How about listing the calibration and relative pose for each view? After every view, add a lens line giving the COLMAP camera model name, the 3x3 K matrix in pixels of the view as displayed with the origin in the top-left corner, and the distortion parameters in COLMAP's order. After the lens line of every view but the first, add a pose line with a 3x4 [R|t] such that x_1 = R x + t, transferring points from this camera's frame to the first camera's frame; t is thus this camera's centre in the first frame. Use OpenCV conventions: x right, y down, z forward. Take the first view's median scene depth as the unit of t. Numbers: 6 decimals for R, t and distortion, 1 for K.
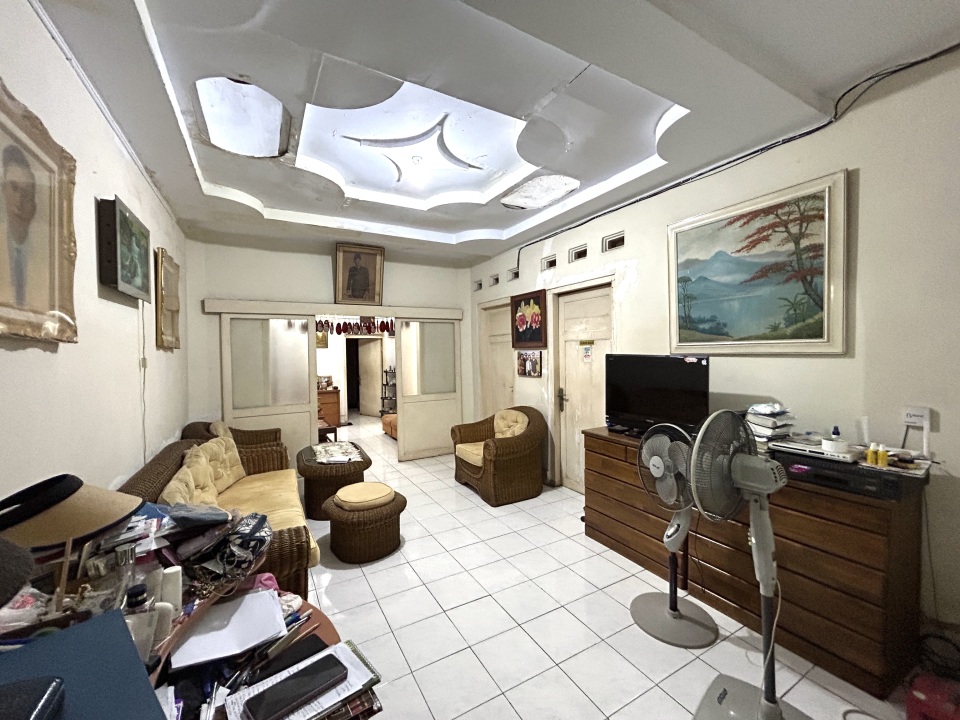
lens RADIAL K [[389.8, 0, 476.7], [0, 389.8, 358.1], [0, 0, 1]] dist [-0.001454, 0.001408]
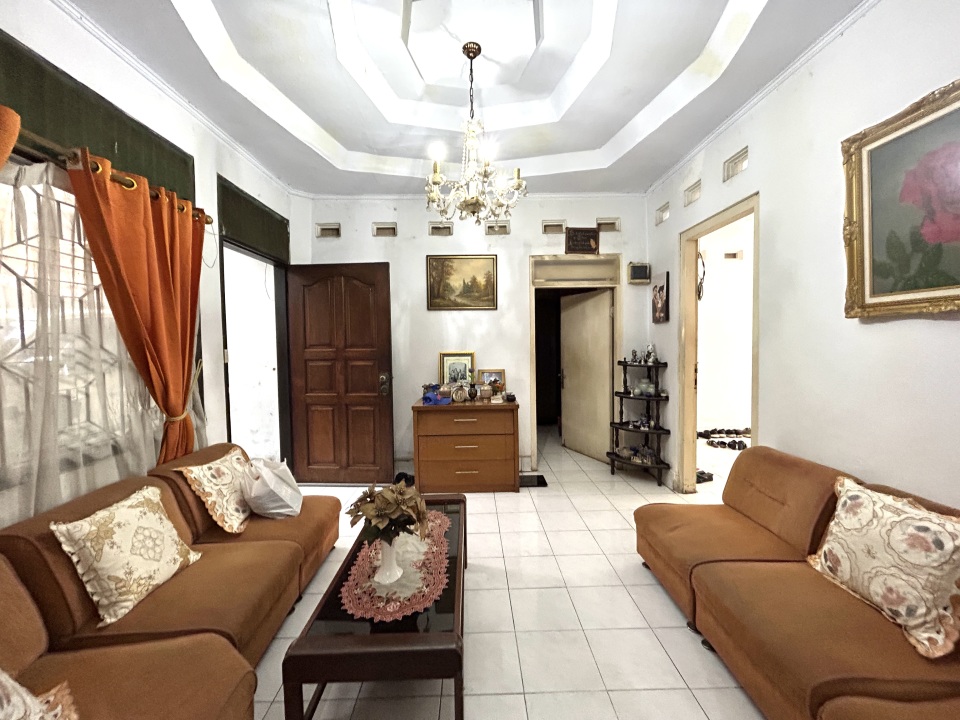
lens RADIAL K [[389.8, 0, 478.6], [0, 389.8, 359.9], [0, 0, 1]] dist [-0.001454, 0.001408]
pose [[0.884616, 0.022738, -0.465766, -0.390936], [-0.005821, 0.999271, 0.037726, 0.034522], [0.466284, -0.030661, 0.884104, 1.226151]]
